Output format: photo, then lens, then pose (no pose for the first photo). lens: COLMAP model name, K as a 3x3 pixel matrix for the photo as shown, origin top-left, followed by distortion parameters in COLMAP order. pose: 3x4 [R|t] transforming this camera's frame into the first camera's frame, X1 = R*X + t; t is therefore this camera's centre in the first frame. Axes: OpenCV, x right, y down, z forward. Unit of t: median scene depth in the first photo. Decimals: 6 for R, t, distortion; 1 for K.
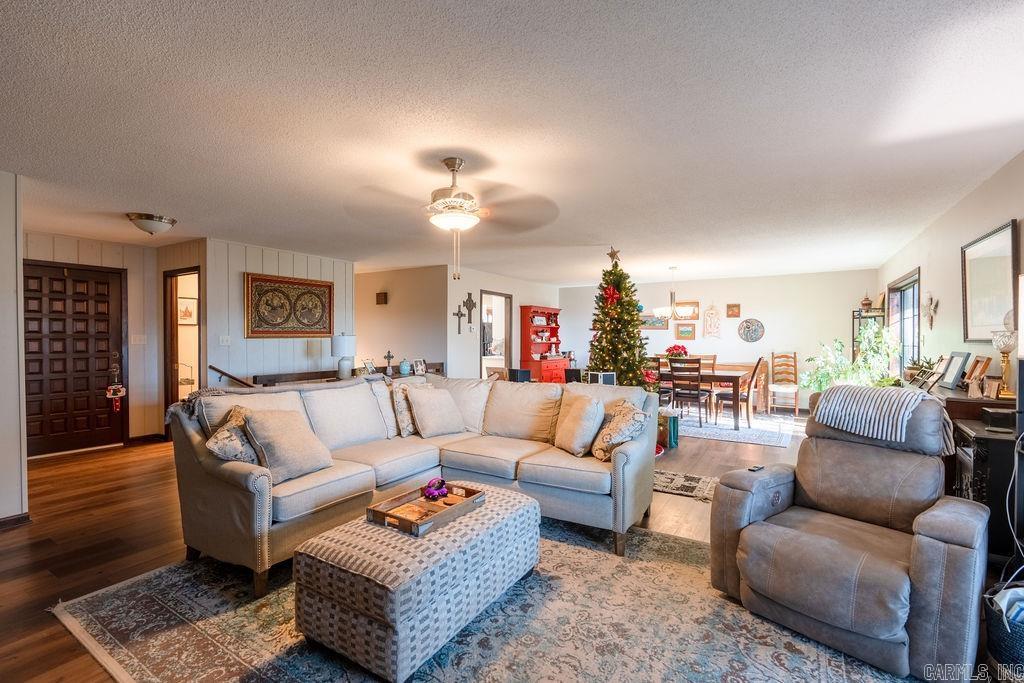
lens RADIAL K [[458.6, 0, 514.8], [0, 458.6, 340.8], [0, 0, 1]] dist [-0.007423, 0.002544]
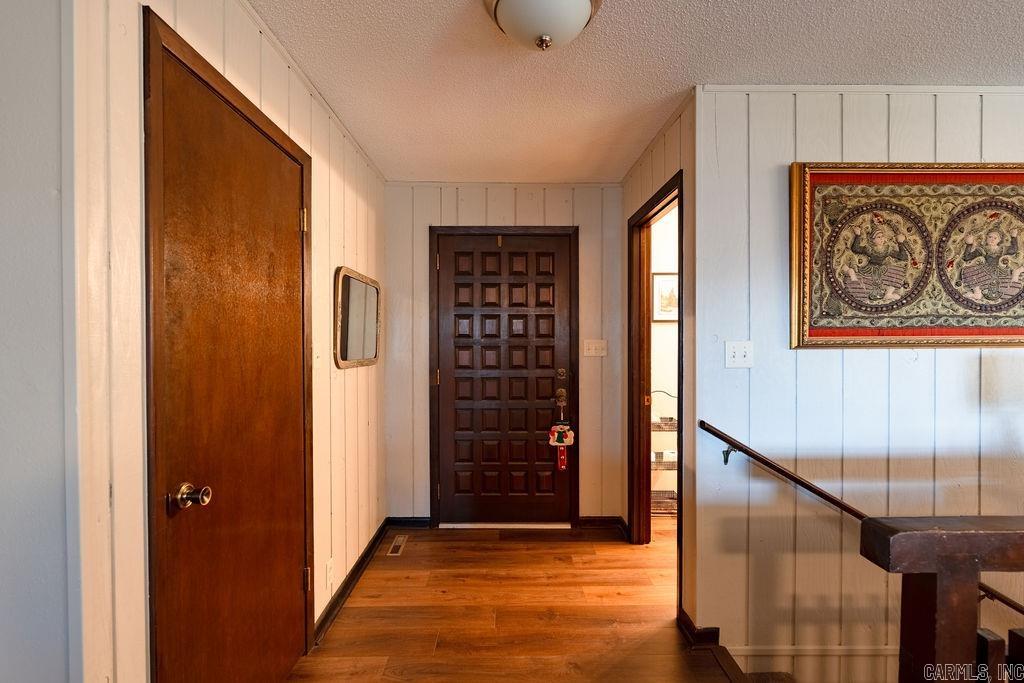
lens RADIAL K [[458.6, 0, 509.1], [0, 458.6, 343.8], [0, 0, 1]] dist [-0.007423, 0.002544]
pose [[0.529741, 0.004472, -0.848148, -0.400283], [-0.006626, 0.999977, 0.001134, -0.008016], [0.848133, 0.005020, 0.529759, 0.617602]]
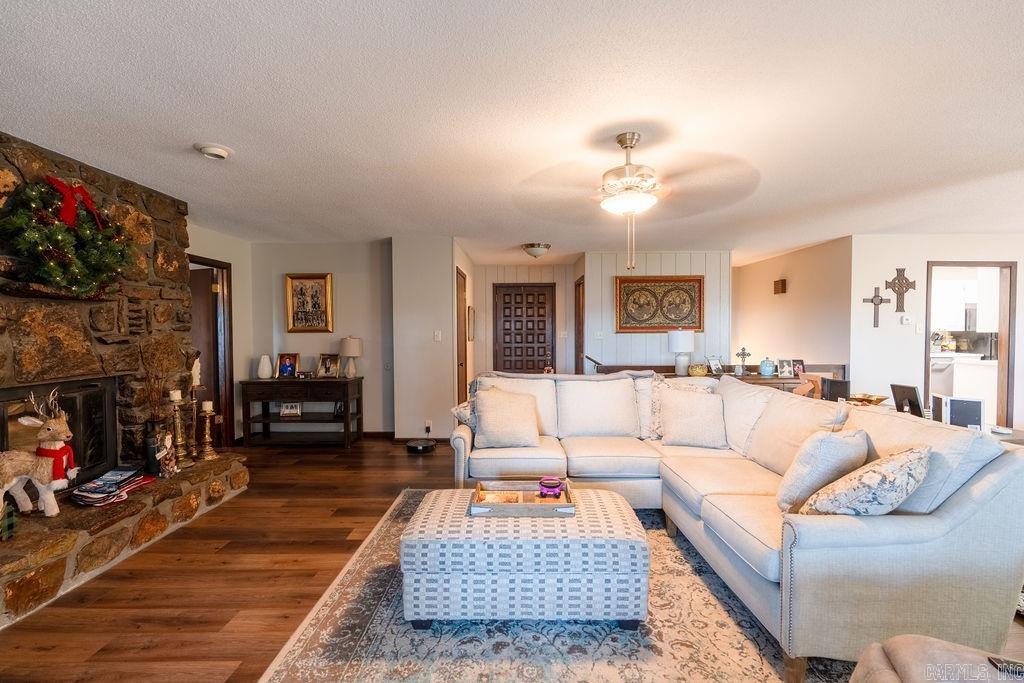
lens RADIAL K [[458.6, 0, 512.0], [0, 458.6, 340.5], [0, 0, 1]] dist [-0.007423, 0.002544]
pose [[0.514769, 0.014333, -0.857209, 0.268463], [-0.003017, 0.999884, 0.014907, -0.003933], [0.857324, -0.005087, 0.514752, 0.177811]]
